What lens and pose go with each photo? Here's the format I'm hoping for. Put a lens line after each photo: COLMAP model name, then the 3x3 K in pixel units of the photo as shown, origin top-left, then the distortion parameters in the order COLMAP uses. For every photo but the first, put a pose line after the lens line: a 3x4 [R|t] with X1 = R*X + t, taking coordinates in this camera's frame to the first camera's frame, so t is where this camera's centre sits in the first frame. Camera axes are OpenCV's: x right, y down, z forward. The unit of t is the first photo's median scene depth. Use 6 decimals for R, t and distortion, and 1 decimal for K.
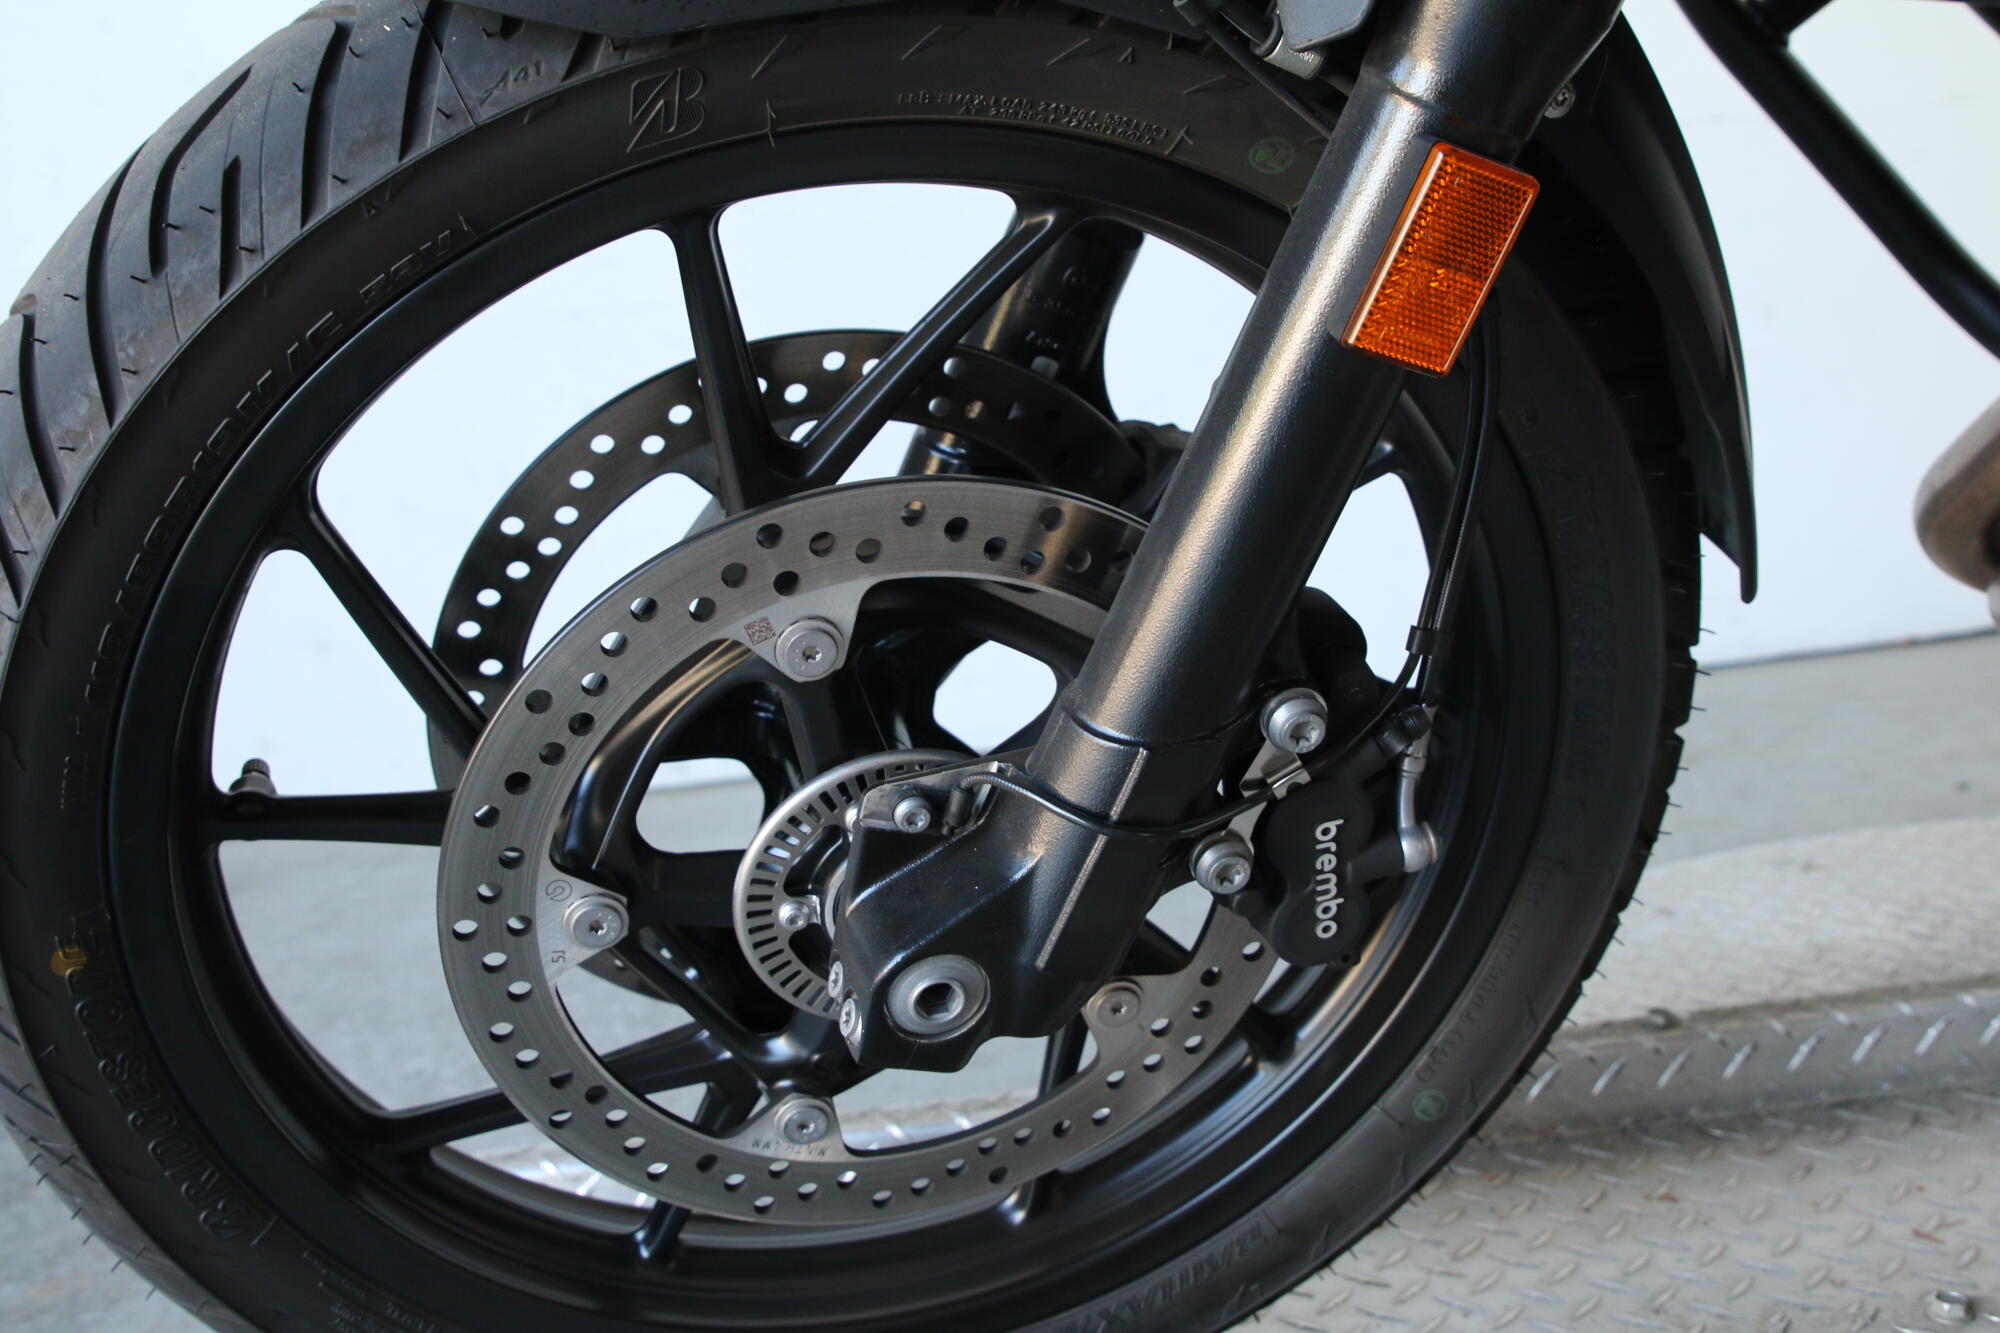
lens RADIAL K [[2197.0, 0, 1006.5], [0, 2197.0, 633.1], [0, 0, 1]] dist [-0.097673, 0.000000]
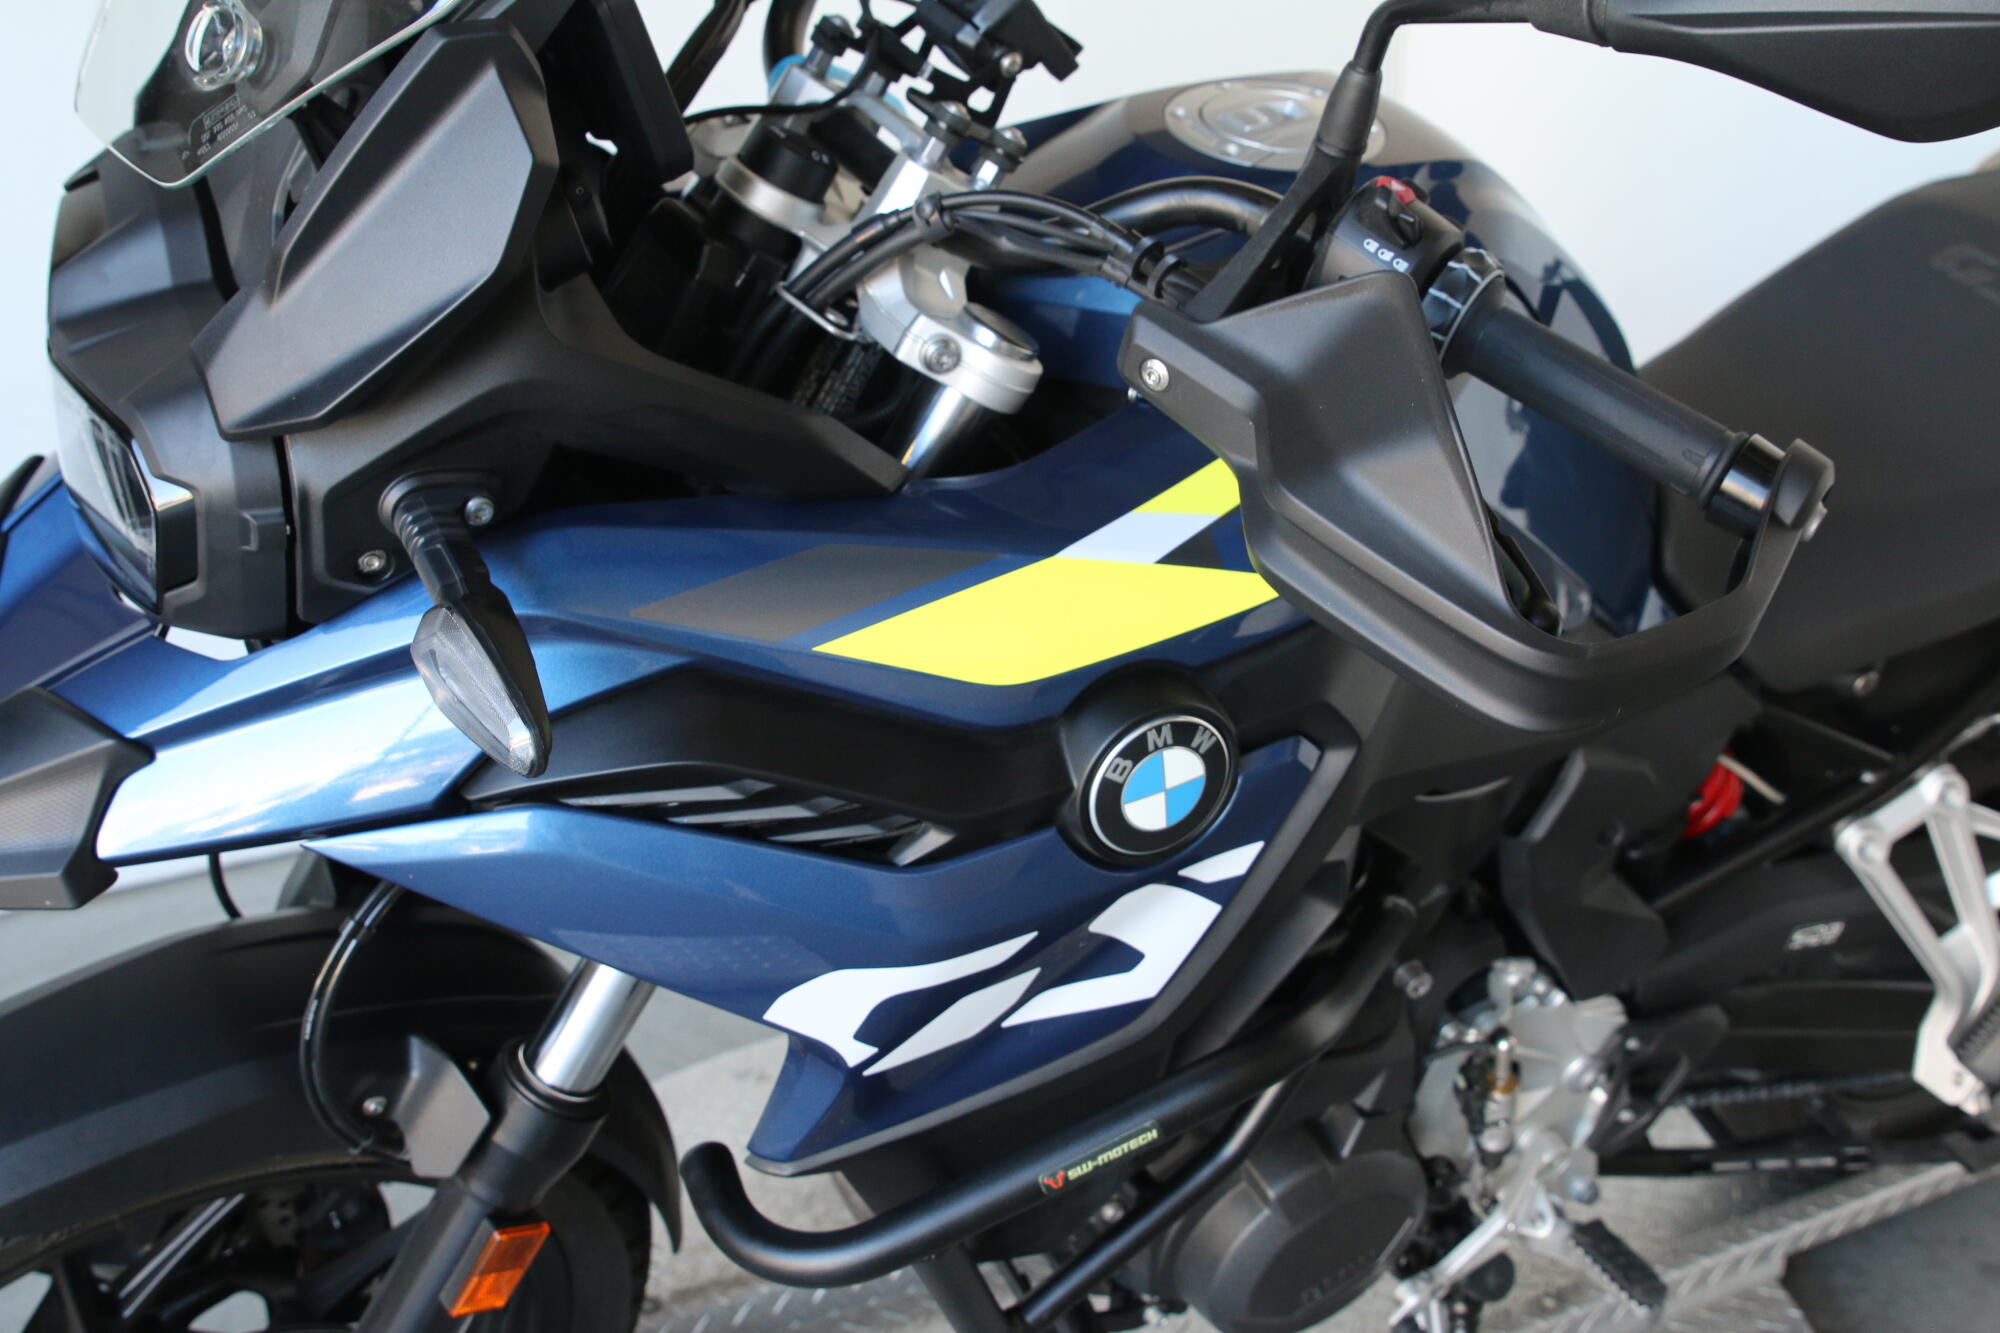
lens RADIAL K [[2197.0, 0, 1004.8], [0, 2197.0, 658.7], [0, 0, 1]] dist [-0.097673, 0.000000]
pose [[0.911036, -0.052311, 0.408996, -0.111990], [-0.008646, 0.989278, 0.145790, -0.759273], [-0.412237, -0.136356, 0.900815, -0.639990]]
